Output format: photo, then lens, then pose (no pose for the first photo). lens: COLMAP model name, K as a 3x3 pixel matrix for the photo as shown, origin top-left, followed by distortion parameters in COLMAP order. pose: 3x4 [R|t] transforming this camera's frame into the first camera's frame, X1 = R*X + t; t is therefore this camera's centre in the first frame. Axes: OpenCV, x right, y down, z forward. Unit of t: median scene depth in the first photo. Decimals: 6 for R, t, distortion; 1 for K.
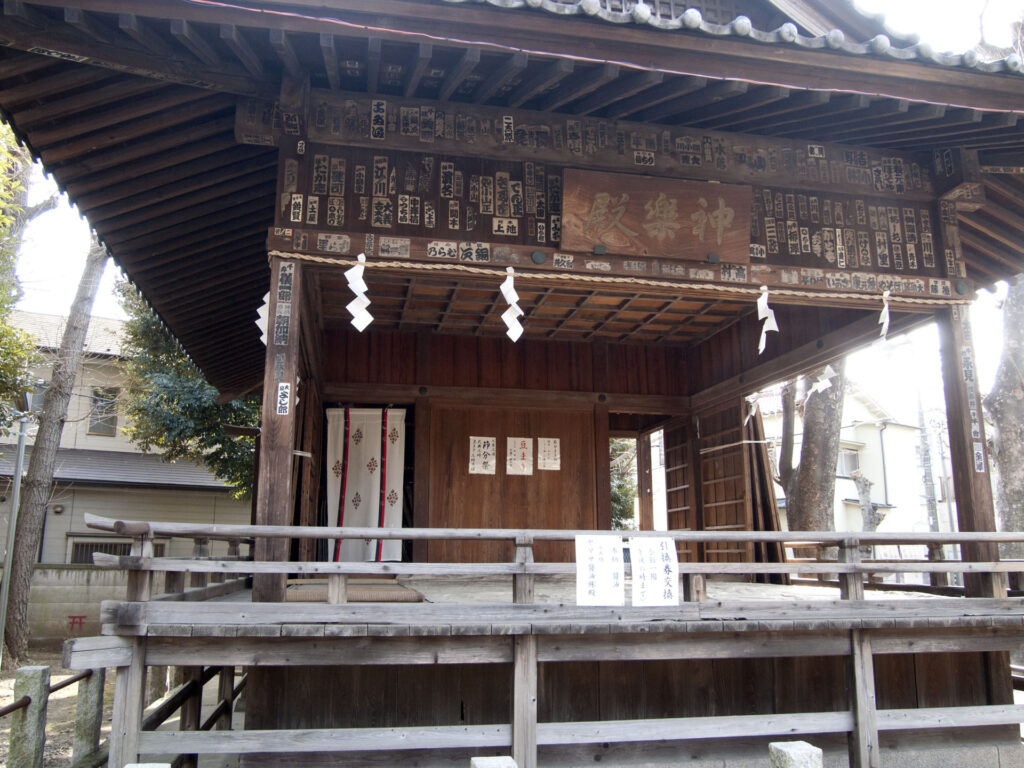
lens RADIAL K [[843.6, 0, 505.0], [0, 843.6, 378.7], [0, 0, 1]] dist [-0.083053, 0.052802]
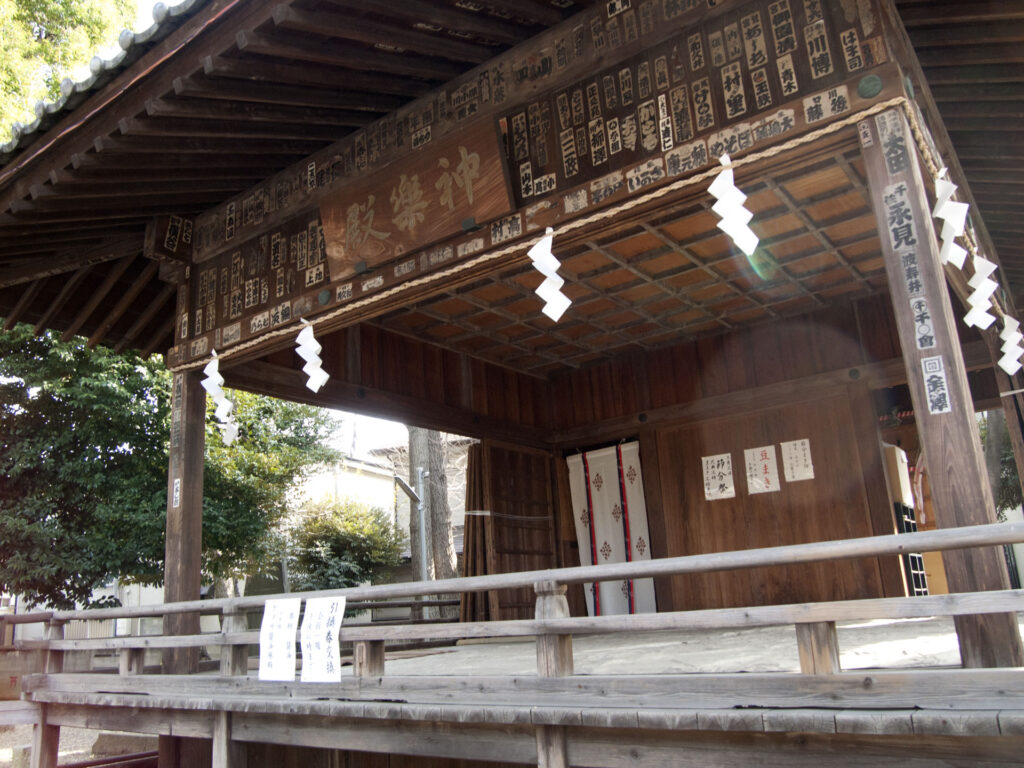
lens RADIAL K [[839.9, 0, 501.4], [0, 839.9, 379.6], [0, 0, 1]] dist [-0.063792, 0.018143]
pose [[0.672035, -0.242912, -0.699545, 0.774018], [0.214402, 0.968033, -0.130172, 0.104005], [0.708803, -0.062504, 0.702632, 0.462602]]
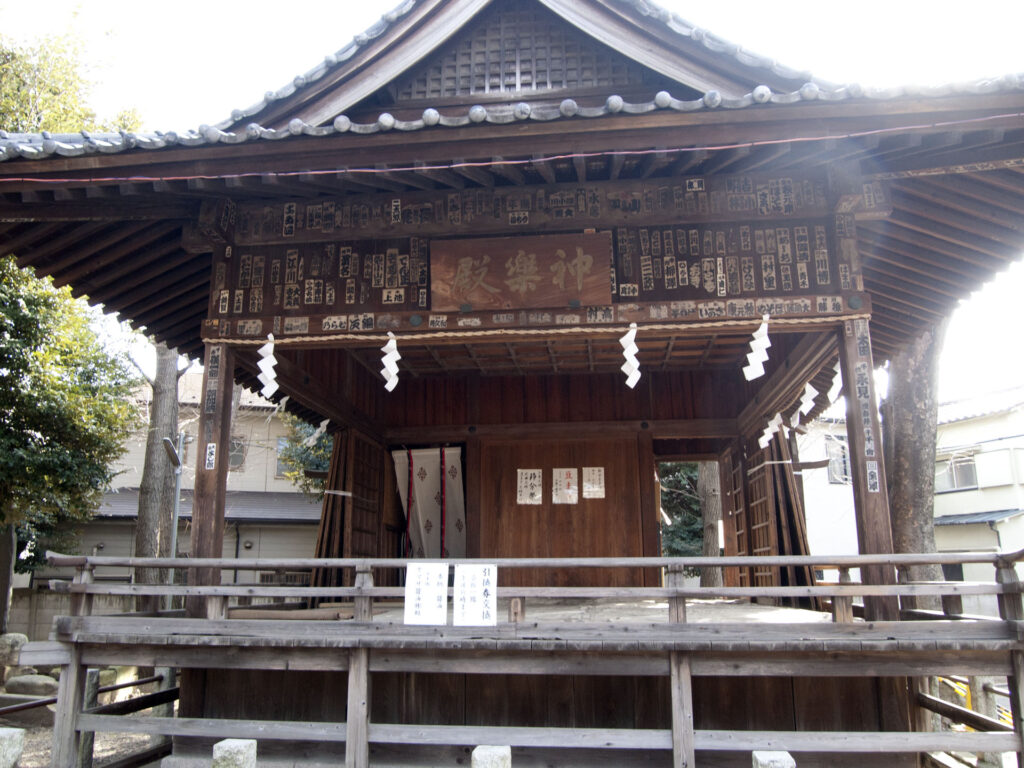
lens RADIAL K [[843.6, 0, 505.0], [0, 843.6, 378.7], [0, 0, 1]] dist [-0.083053, 0.052802]
pose [[0.953896, -0.077496, -0.289960, 0.467279], [0.069196, 0.996849, -0.038782, -0.011452], [0.292051, 0.016930, 0.956253, -0.061815]]
